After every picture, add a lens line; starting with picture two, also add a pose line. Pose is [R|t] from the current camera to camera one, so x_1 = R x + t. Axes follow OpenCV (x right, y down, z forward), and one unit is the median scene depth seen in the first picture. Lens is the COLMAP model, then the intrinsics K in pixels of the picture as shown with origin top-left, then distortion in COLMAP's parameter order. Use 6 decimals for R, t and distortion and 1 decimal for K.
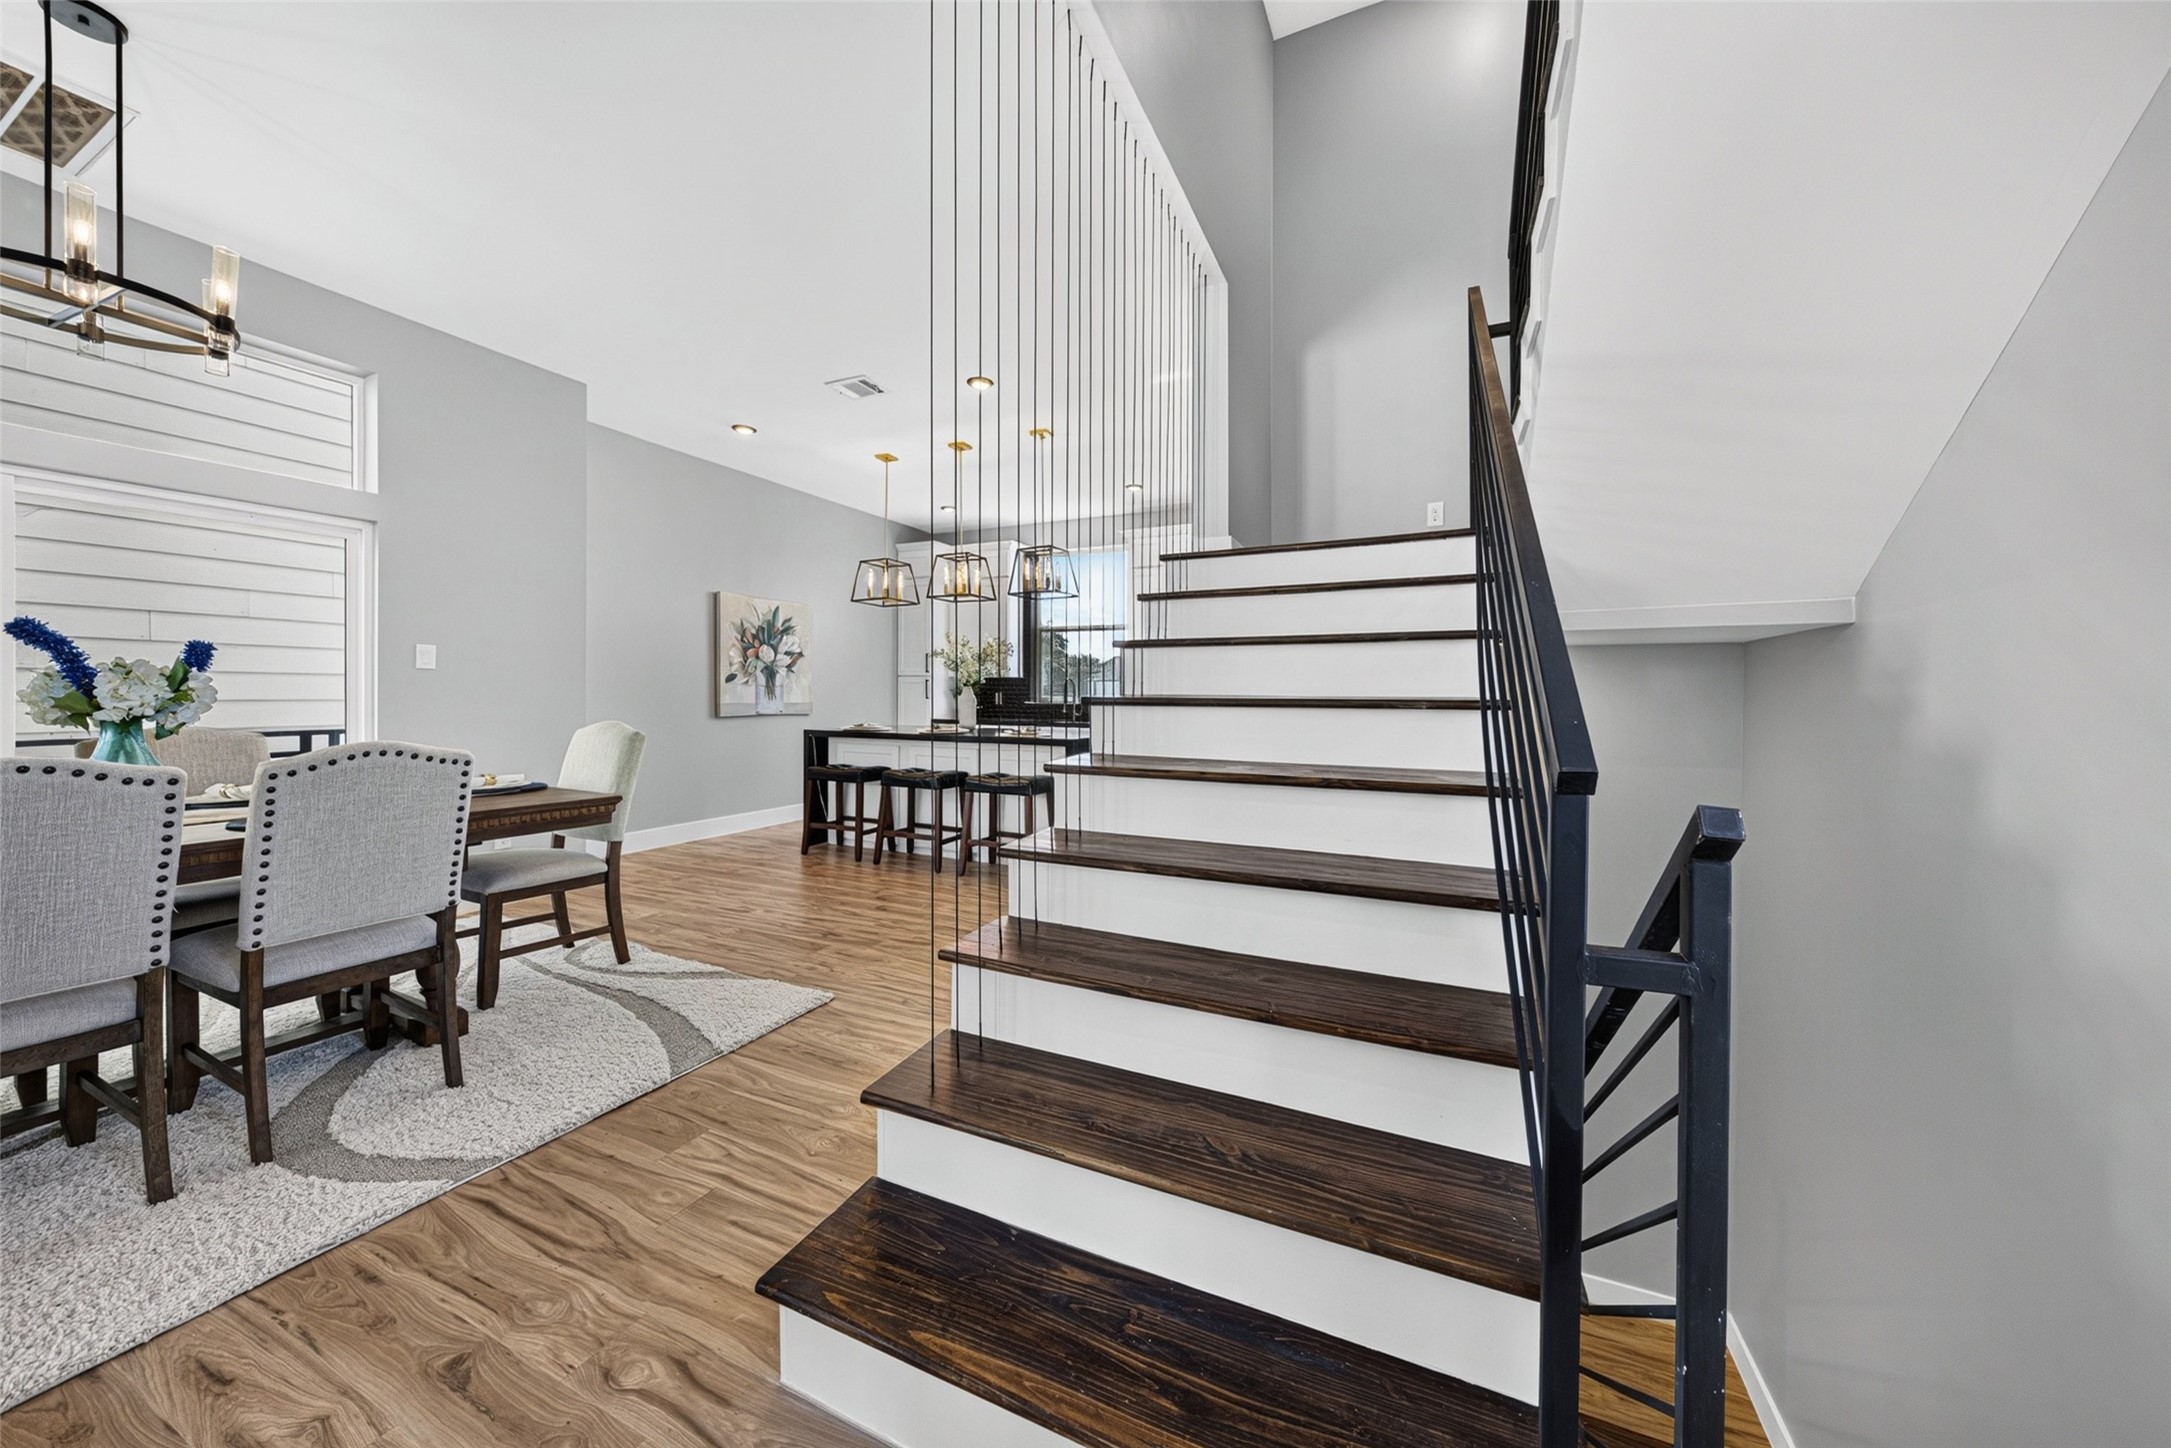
lens RADIAL K [[763.4, 0, 1089.3], [0, 763.4, 719.1], [0, 0, 1]] dist [-0.000195, -0.000002]
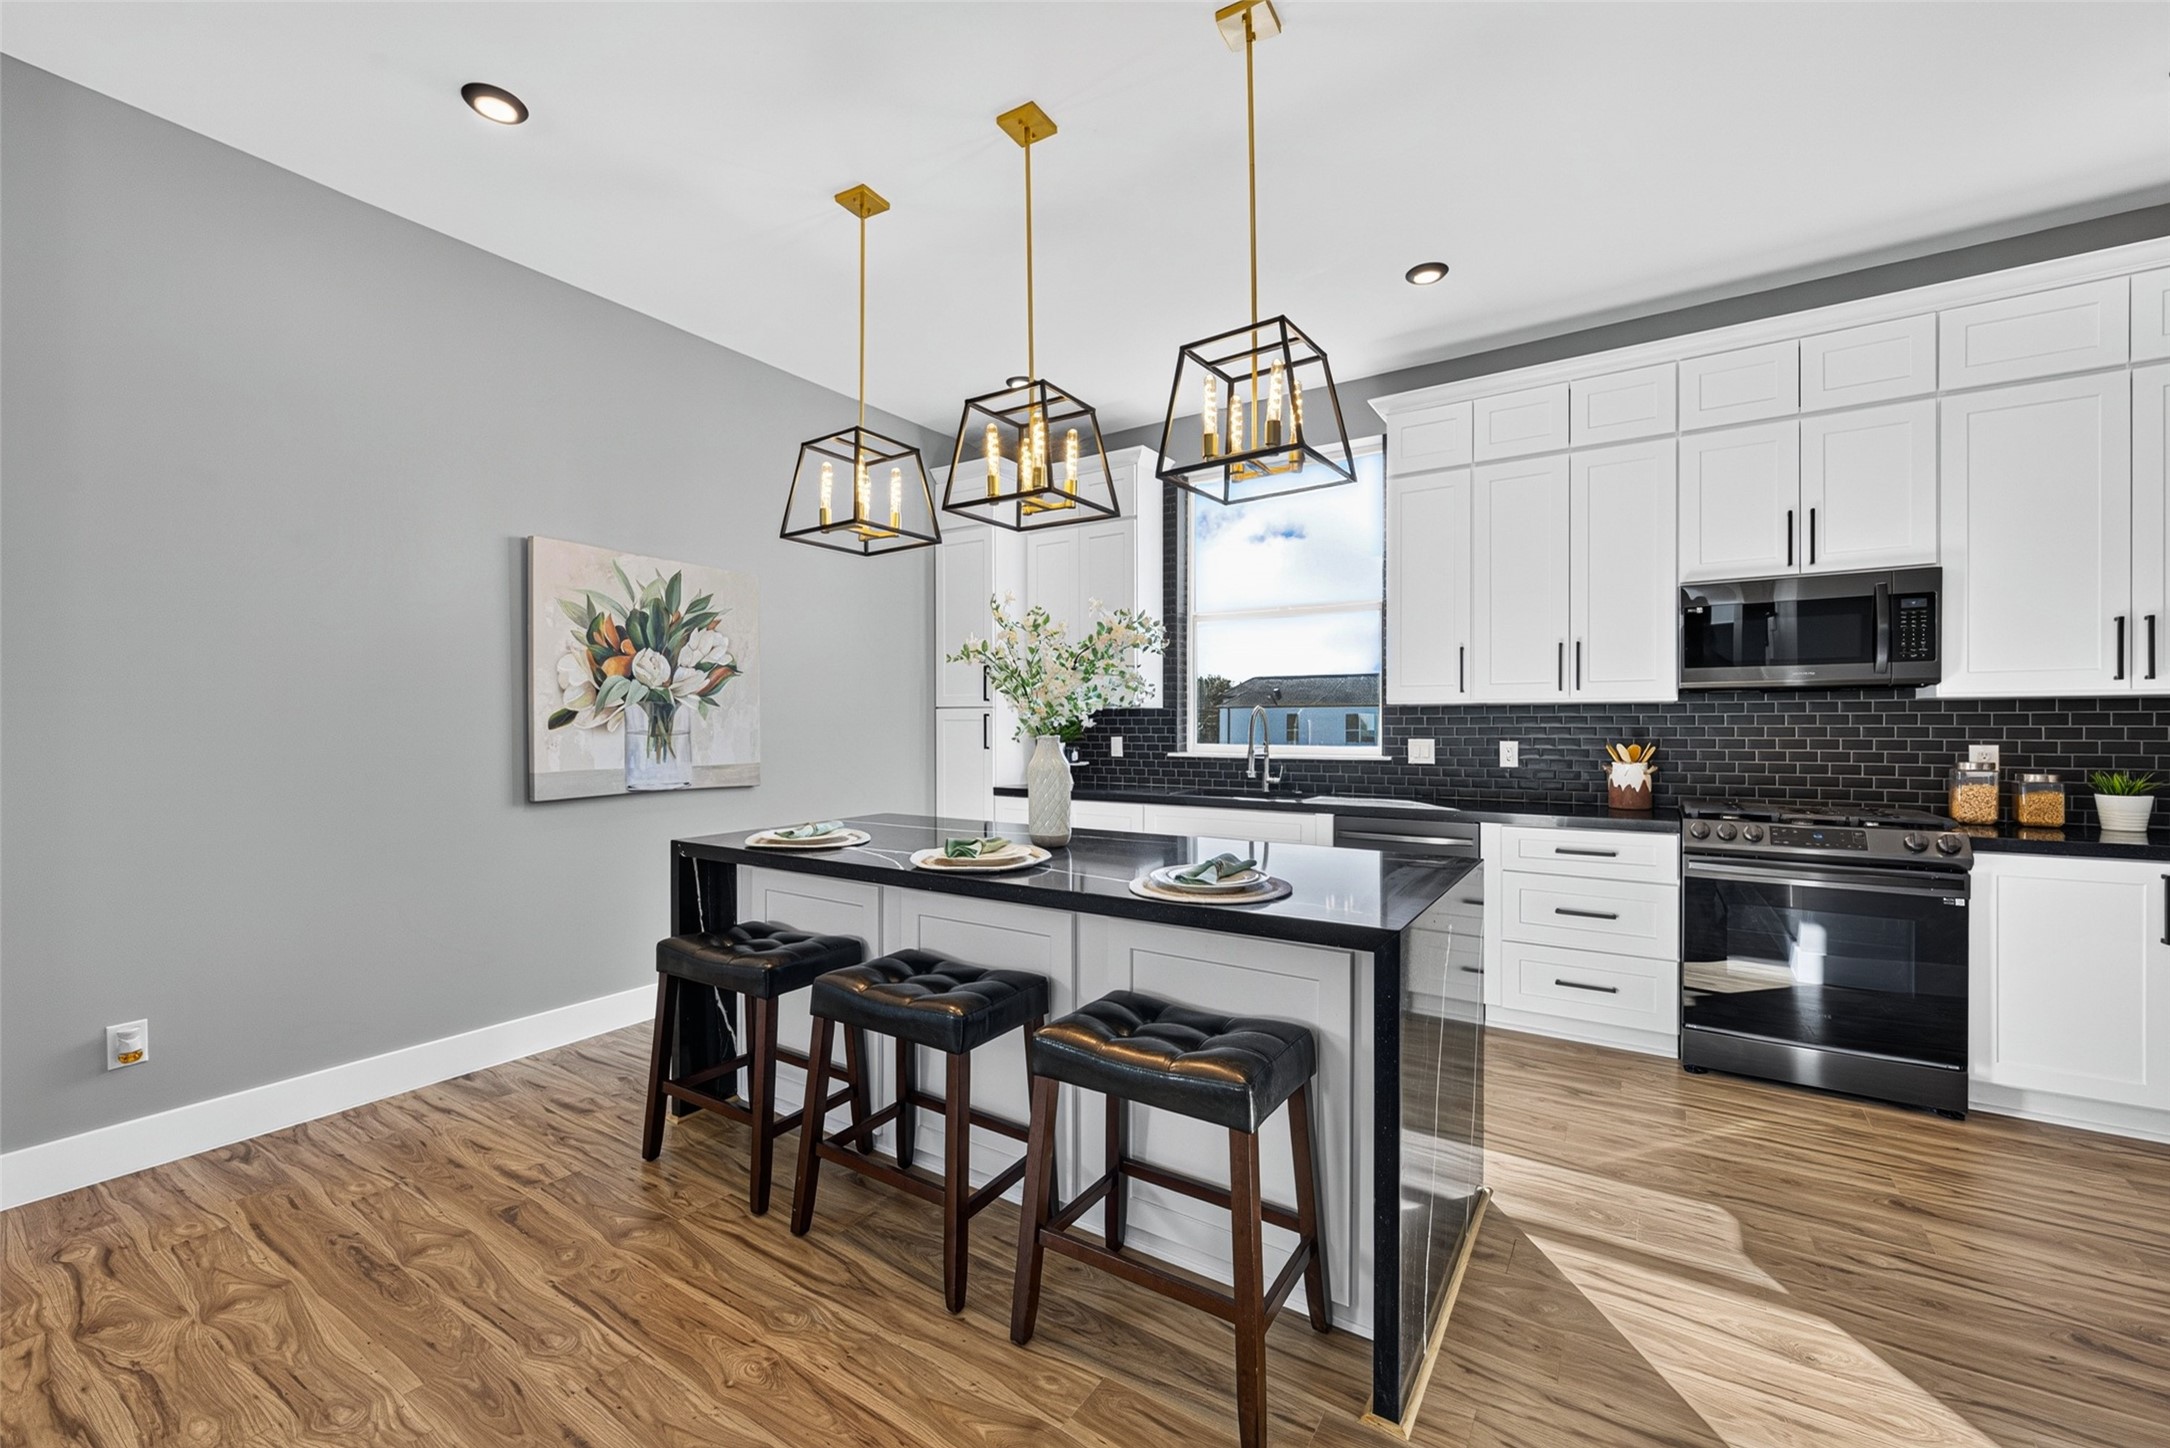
lens RADIAL K [[841.4, 0, 1082.6], [0, 841.4, 726.6], [0, 0, 1]] dist [-0.000064, 0.000006]
pose [[0.989134, -0.007179, -0.146844, -0.071640], [0.003770, 0.999717, -0.023479, -0.034990], [0.146971, 0.022670, 0.988881, 0.524036]]
